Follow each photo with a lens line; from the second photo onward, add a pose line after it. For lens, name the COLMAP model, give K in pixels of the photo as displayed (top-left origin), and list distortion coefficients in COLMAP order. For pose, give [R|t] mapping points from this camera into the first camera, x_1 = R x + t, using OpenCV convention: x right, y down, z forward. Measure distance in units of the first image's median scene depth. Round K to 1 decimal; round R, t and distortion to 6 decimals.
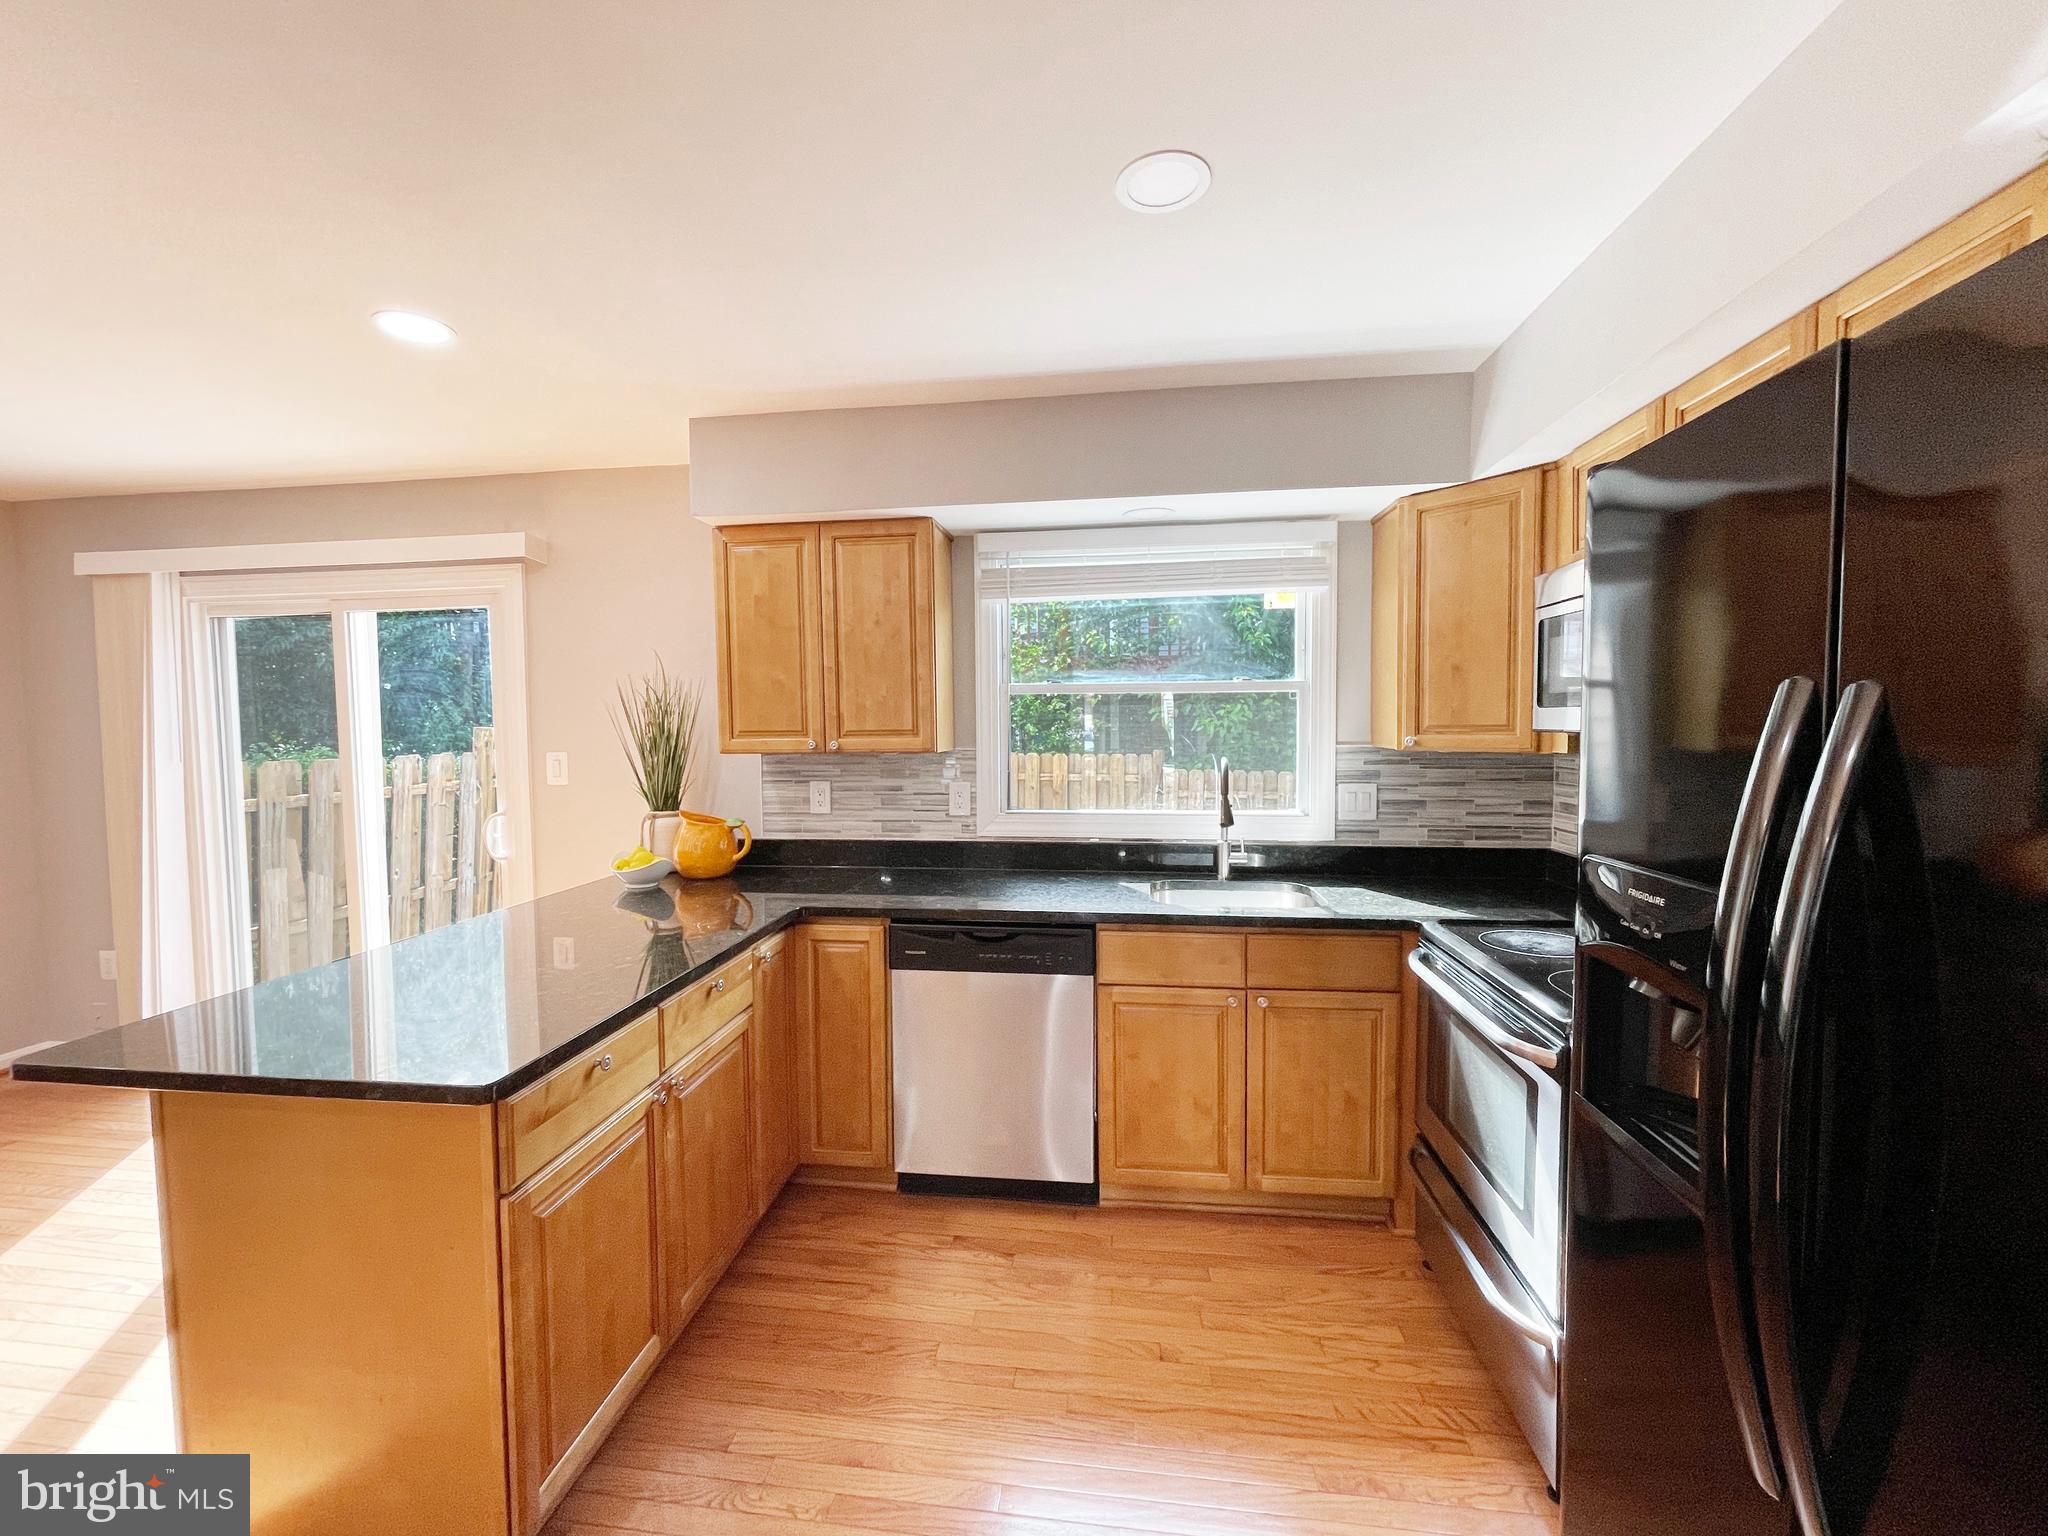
lens RADIAL K [[834.2, 0, 1017.8], [0, 834.2, 762.0], [0, 0, 1]] dist [-0.000304, 0.000449]
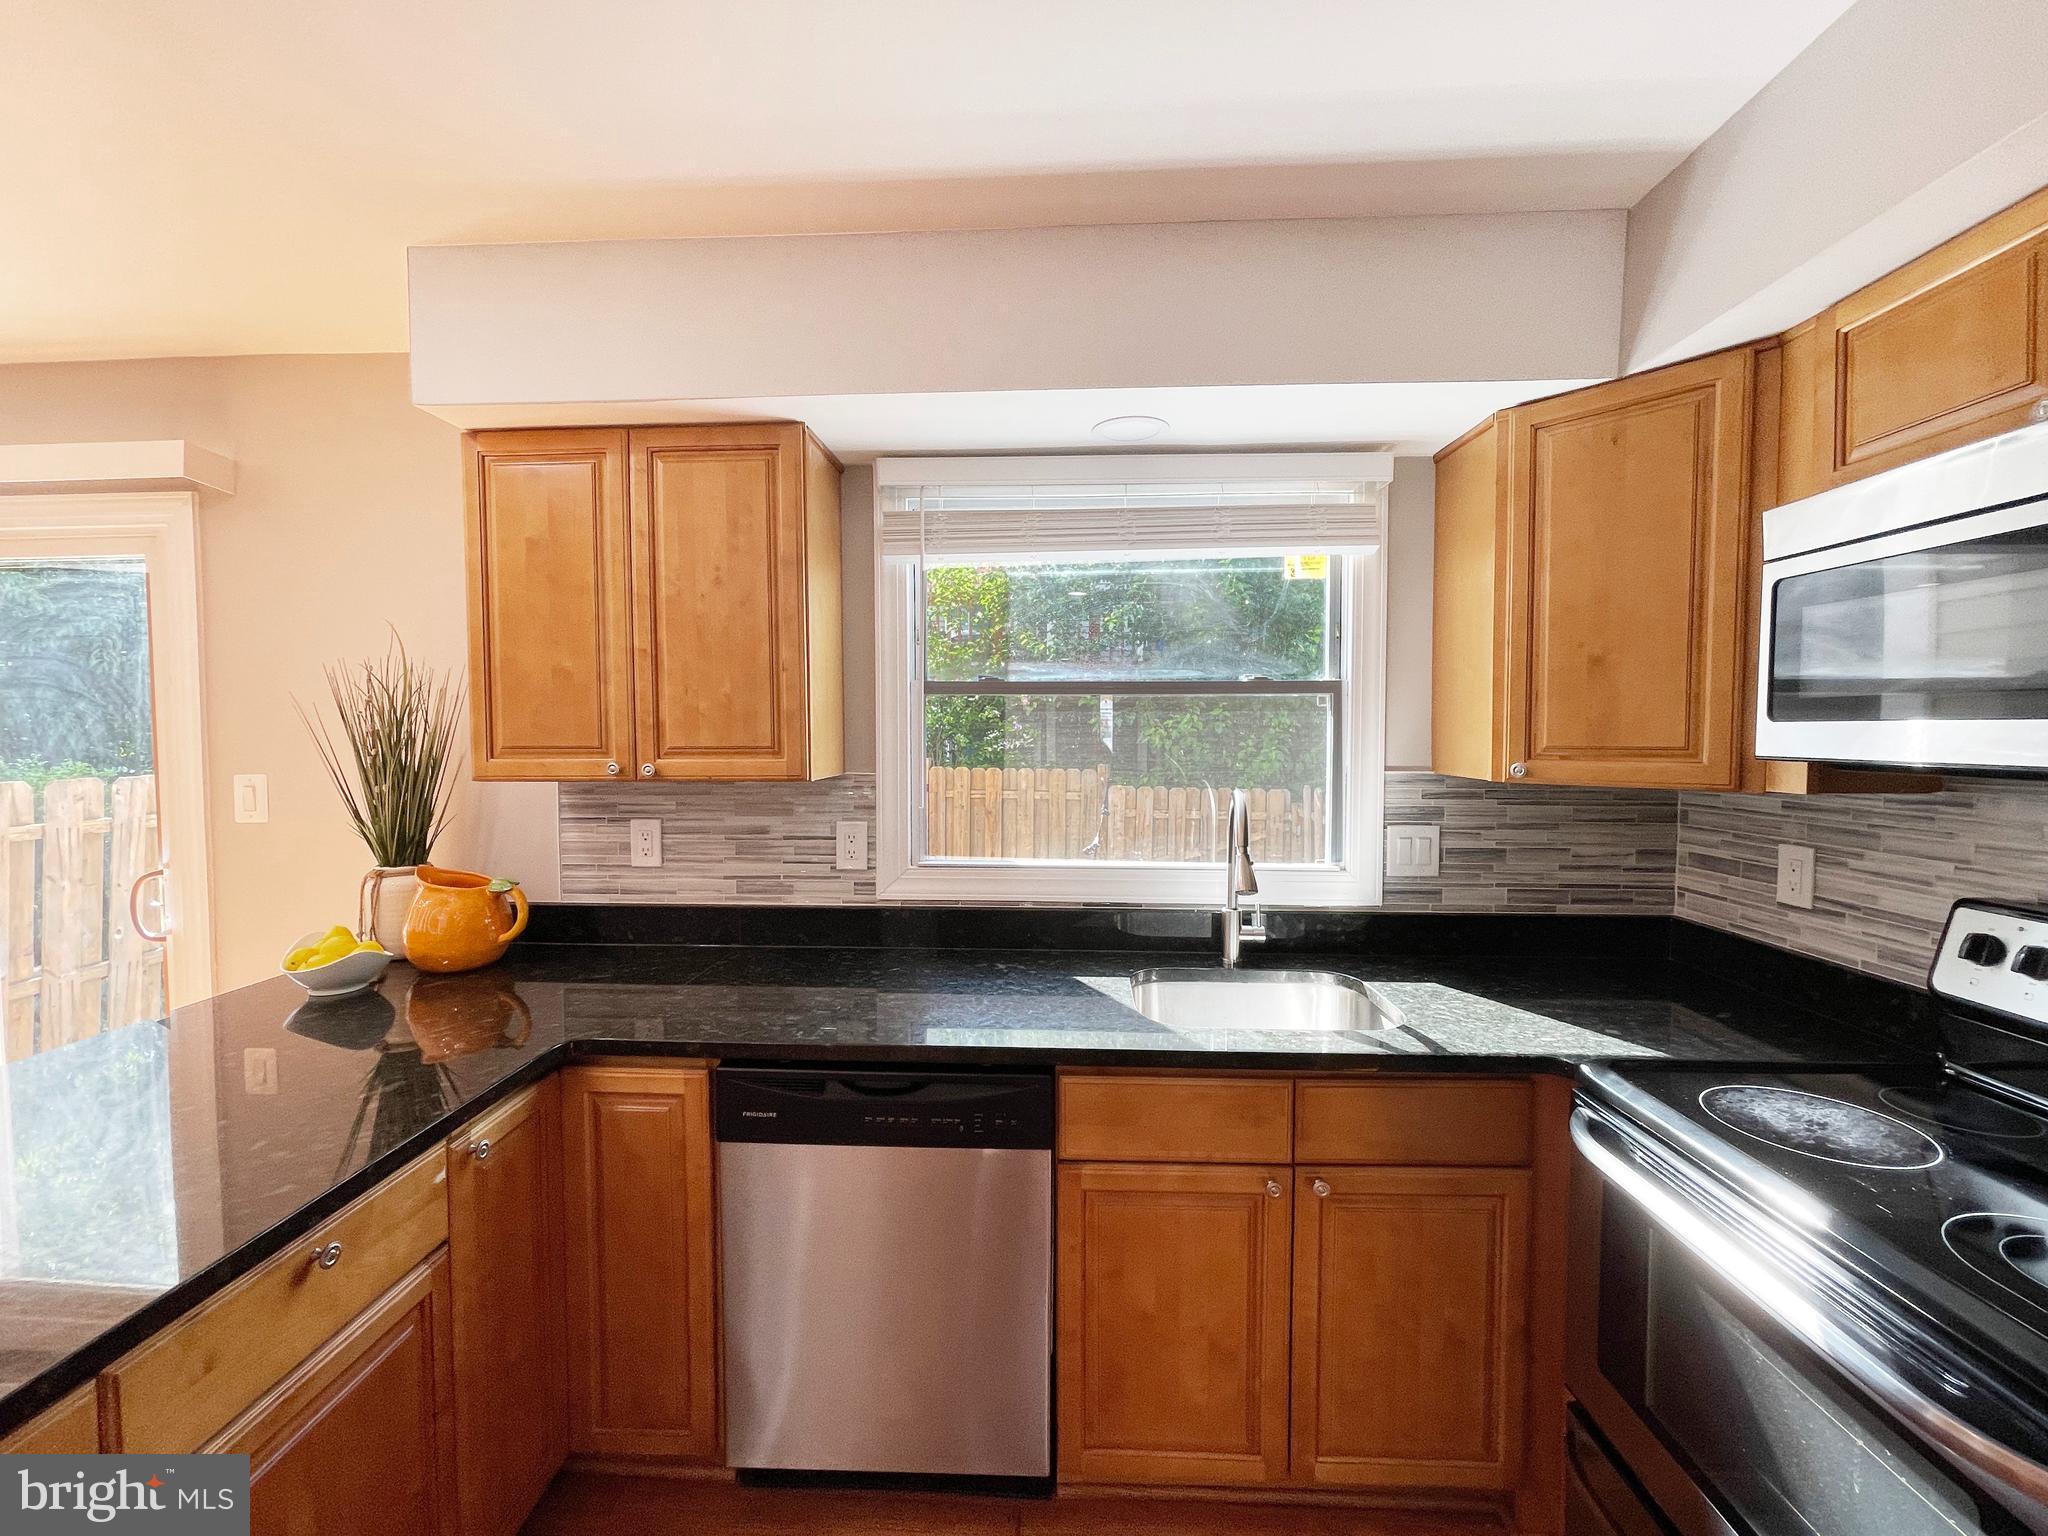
lens RADIAL K [[834.2, 0, 1024.8], [0, 834.2, 766.7], [0, 0, 1]] dist [-0.000304, 0.000449]
pose [[0.995947, 0.003889, 0.089854, 0.012289], [-0.003470, 0.999982, -0.004820, -0.020412], [-0.089871, 0.004489, 0.995943, 0.329901]]
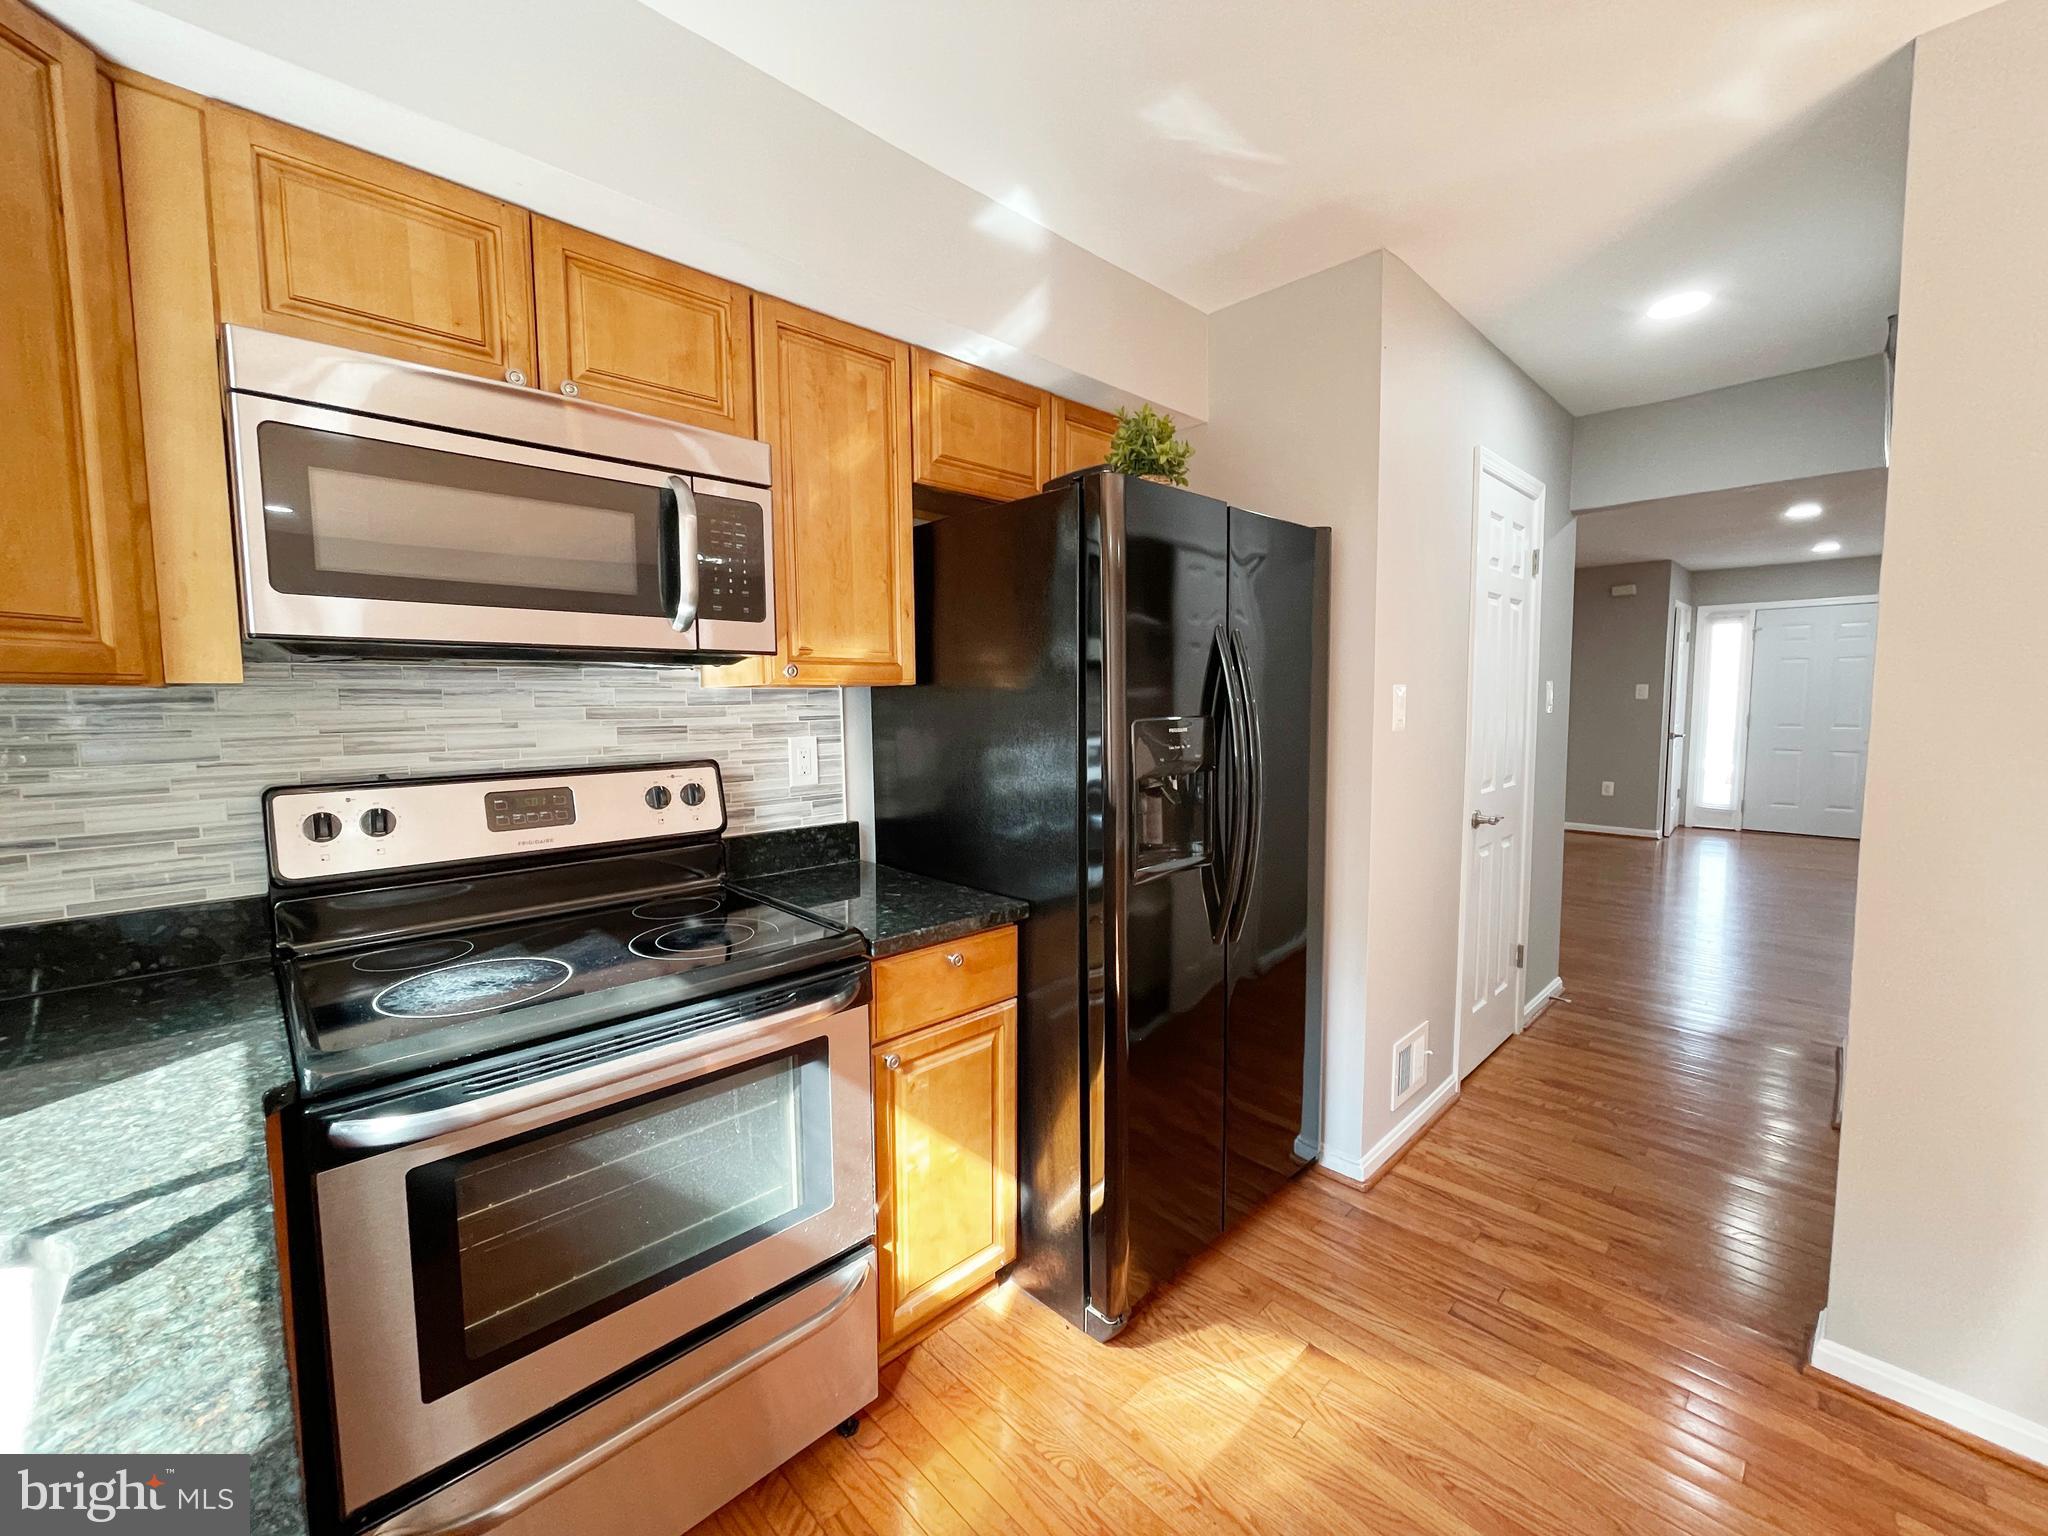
lens RADIAL K [[834.2, 0, 1018.3], [0, 834.2, 767.2], [0, 0, 1]] dist [-0.000304, 0.000449]
pose [[-0.781896, -0.037955, 0.622253, -0.050560], [0.043867, 0.992321, 0.115649, 0.002116], [-0.621864, 0.117722, -0.774227, 0.864852]]
